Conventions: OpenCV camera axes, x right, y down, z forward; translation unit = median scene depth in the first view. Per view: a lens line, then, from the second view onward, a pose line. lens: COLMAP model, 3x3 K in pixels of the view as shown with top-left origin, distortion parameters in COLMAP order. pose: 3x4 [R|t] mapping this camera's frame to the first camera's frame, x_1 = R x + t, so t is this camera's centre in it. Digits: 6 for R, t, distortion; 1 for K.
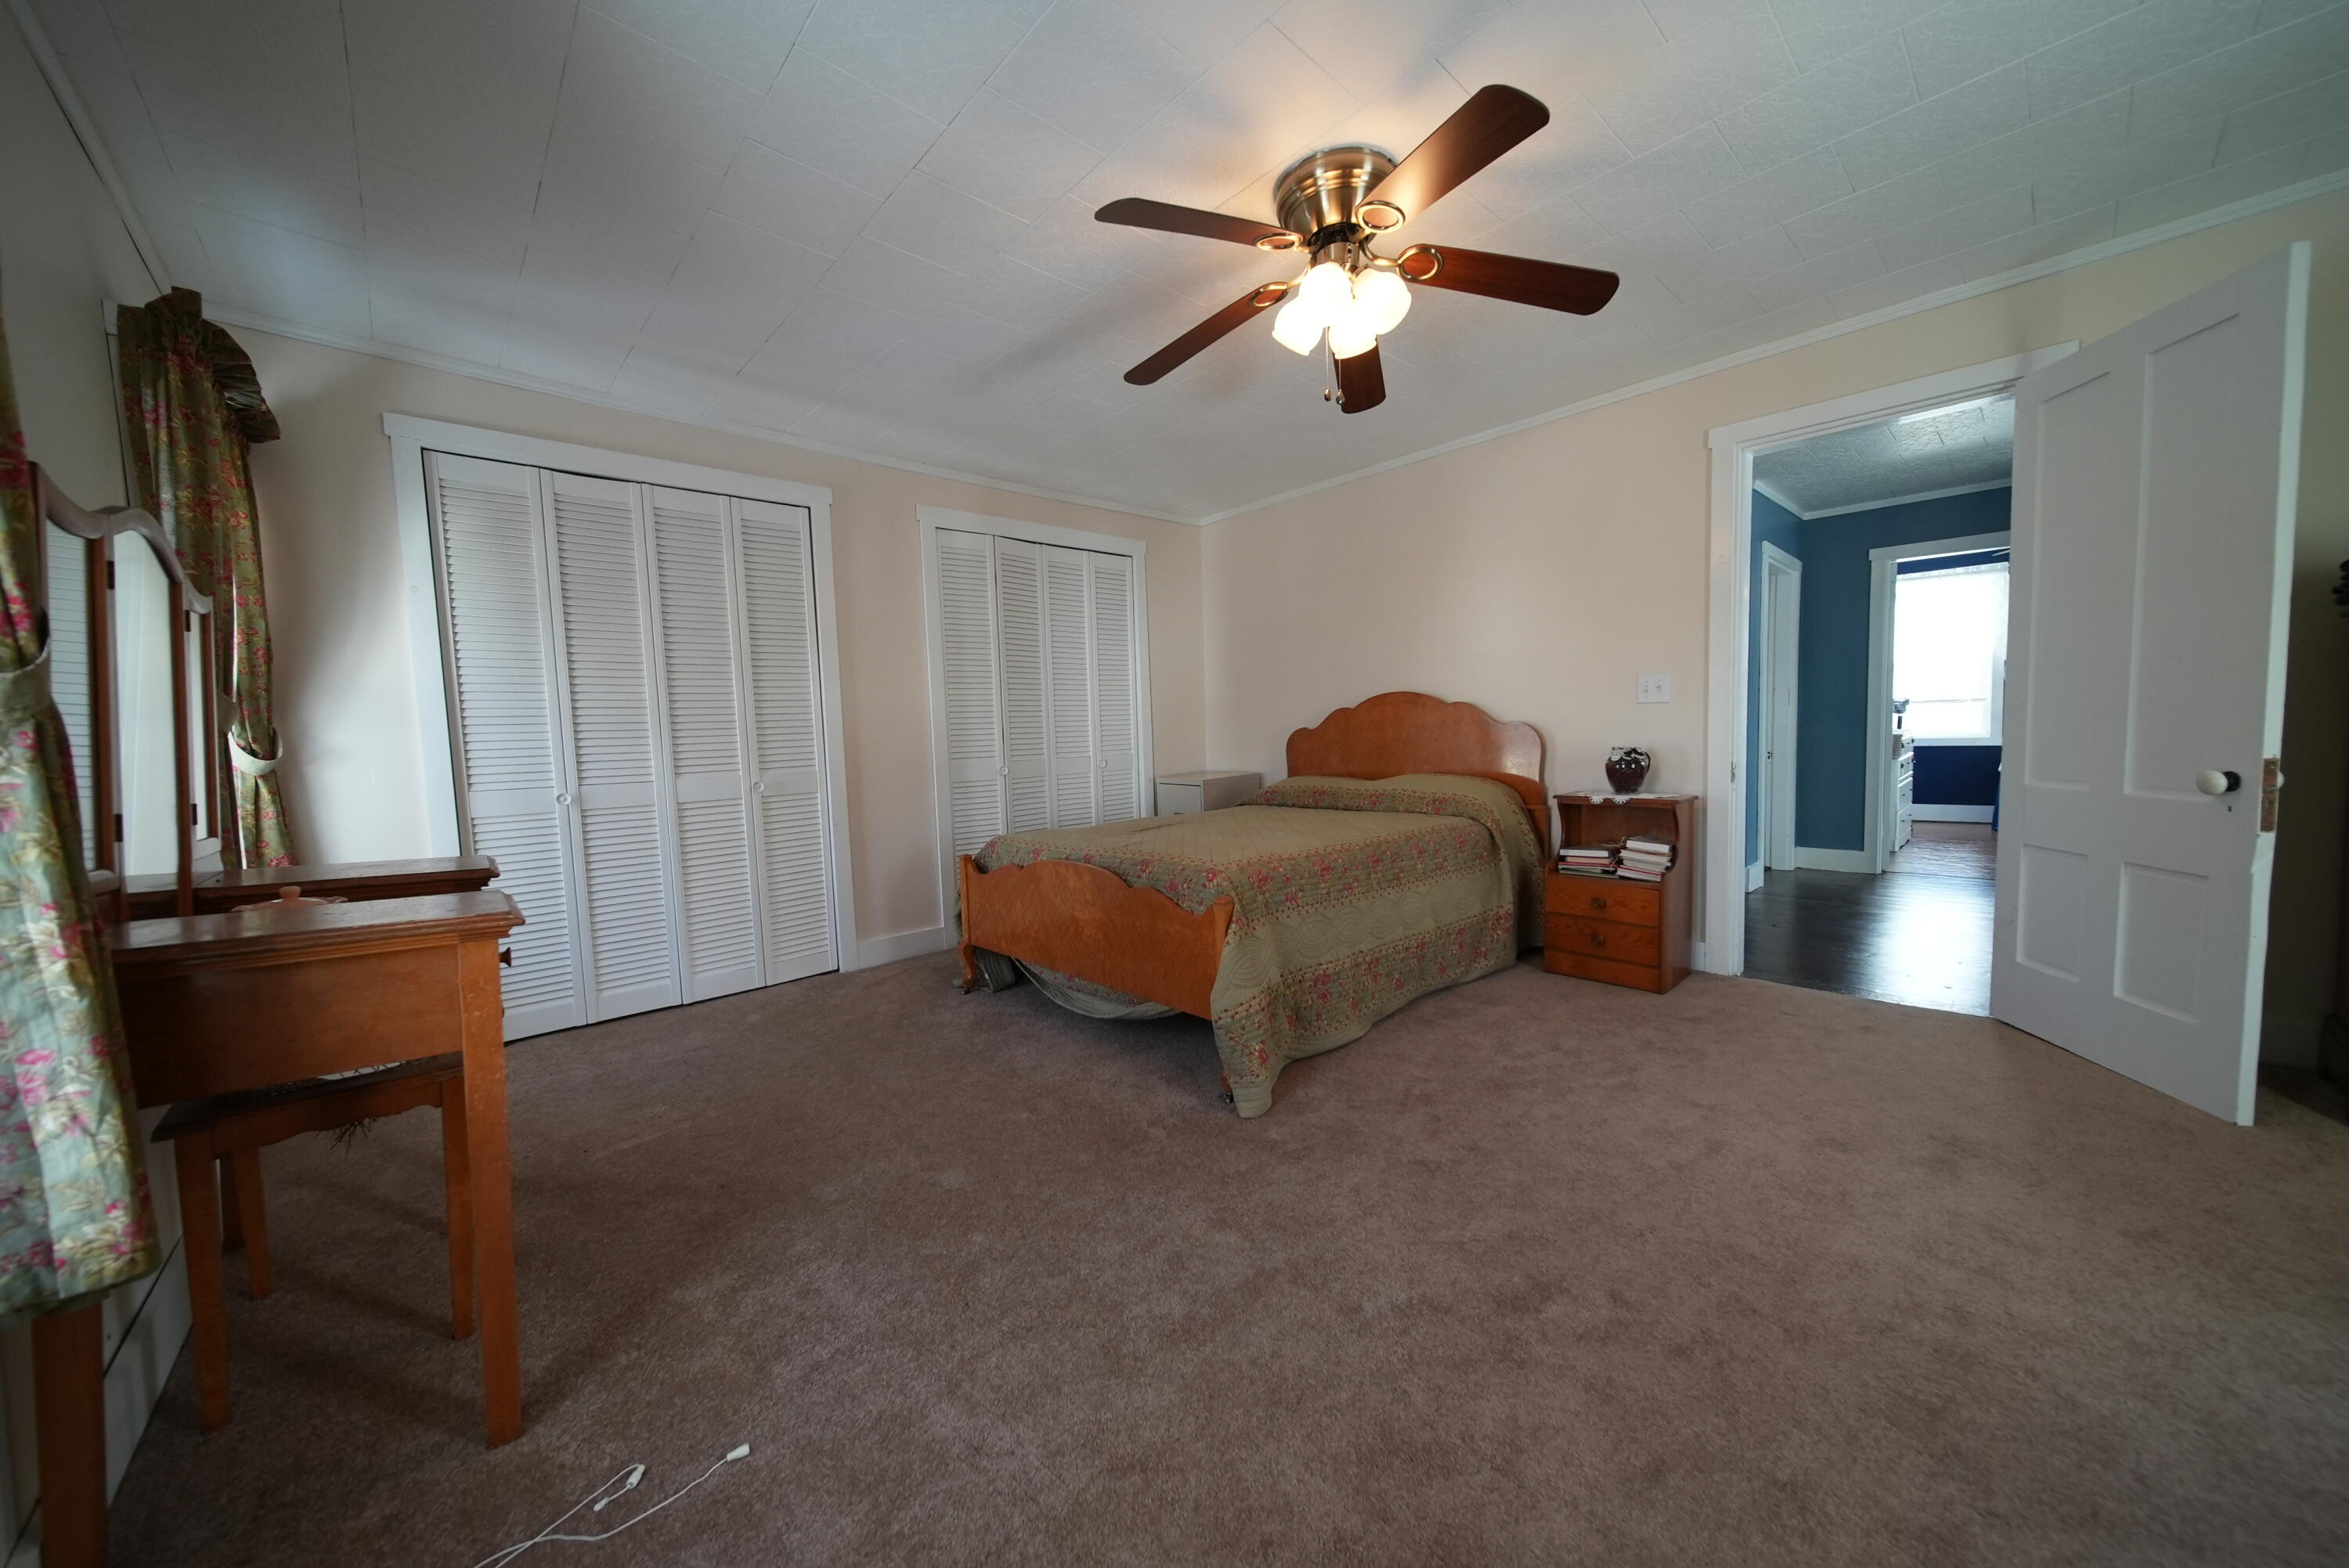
lens RADIAL K [[819.6, 0, 1174.5], [0, 819.6, 784.0], [0, 0, 1]] dist [0.002175, -0.000229]
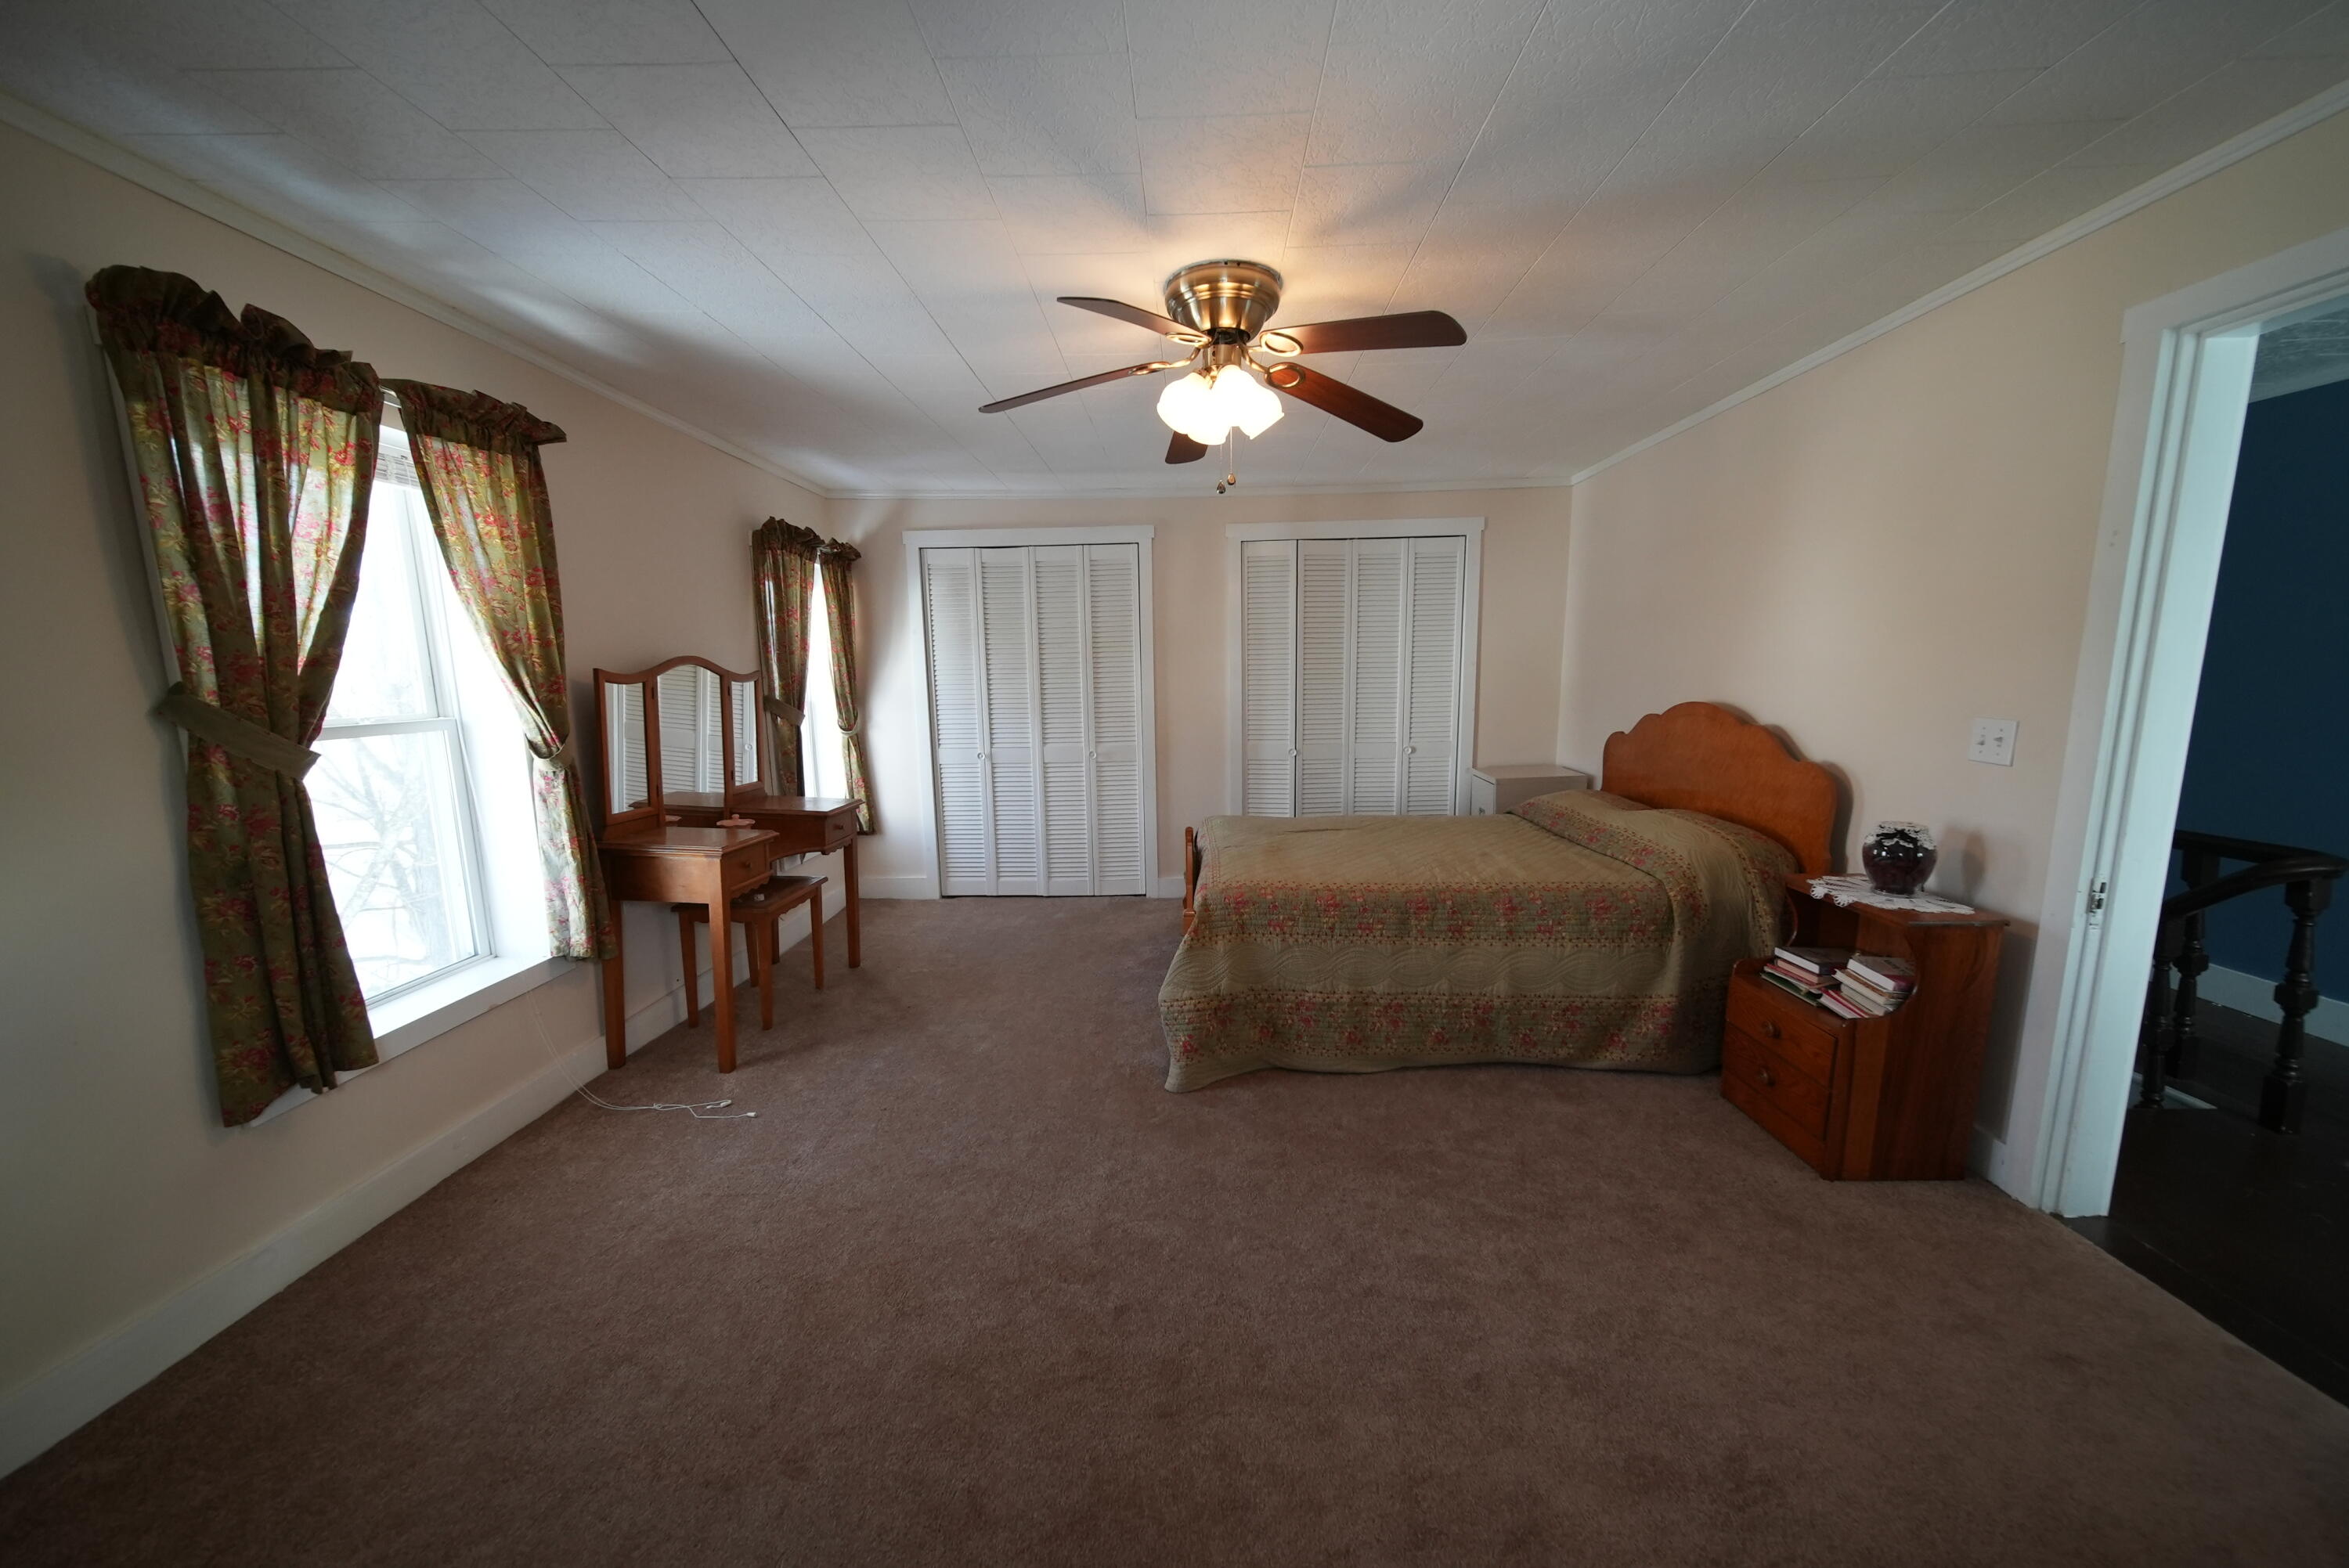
lens RADIAL K [[819.6, 0, 1174.5], [0, 819.6, 784.0], [0, 0, 1]] dist [0.002175, -0.000229]
pose [[0.716524, 0.121702, -0.686864, 0.629689], [-0.053140, 0.991325, 0.120214, -0.139141], [0.695535, -0.049636, 0.716775, 0.107243]]
